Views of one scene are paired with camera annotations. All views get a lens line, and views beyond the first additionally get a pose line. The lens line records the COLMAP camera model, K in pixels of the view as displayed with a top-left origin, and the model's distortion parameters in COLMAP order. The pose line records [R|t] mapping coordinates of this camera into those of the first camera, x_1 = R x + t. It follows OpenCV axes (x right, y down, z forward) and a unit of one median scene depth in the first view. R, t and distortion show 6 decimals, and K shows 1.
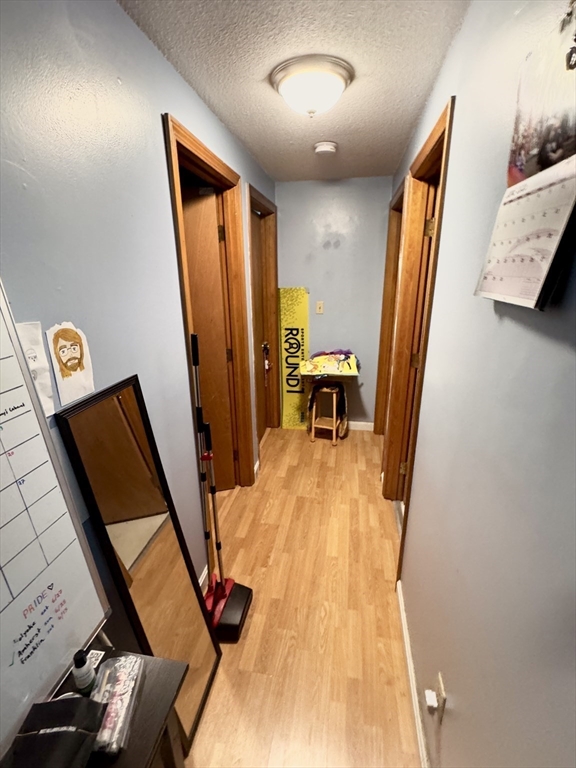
lens RADIAL K [[352.7, 0, 291.8], [0, 352.7, 383.2], [0, 0, 1]] dist [0.001235, 0.000187]
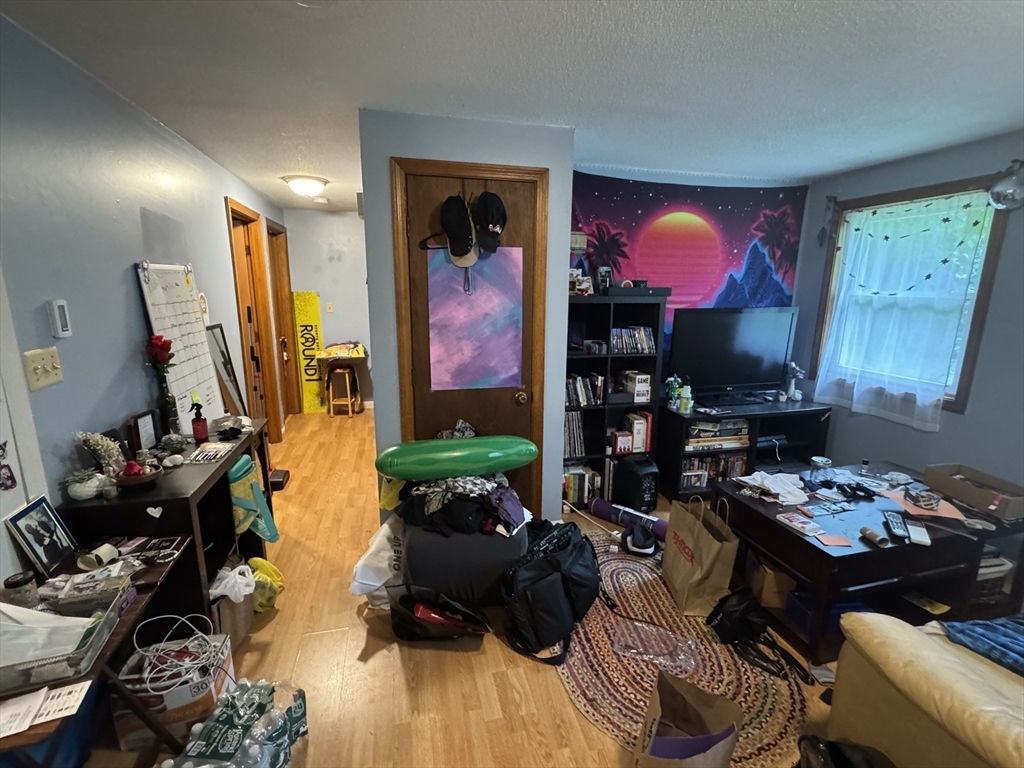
lens RADIAL K [[470.3, 0, 508.6], [0, 470.3, 385.4], [0, 0, 1]] dist [0.001235, 0.000187]
pose [[0.920550, -0.067260, 0.384791, 0.003852], [0.105115, 0.991382, -0.078182, 0.254421], [-0.376216, 0.112418, 0.919687, -0.731782]]
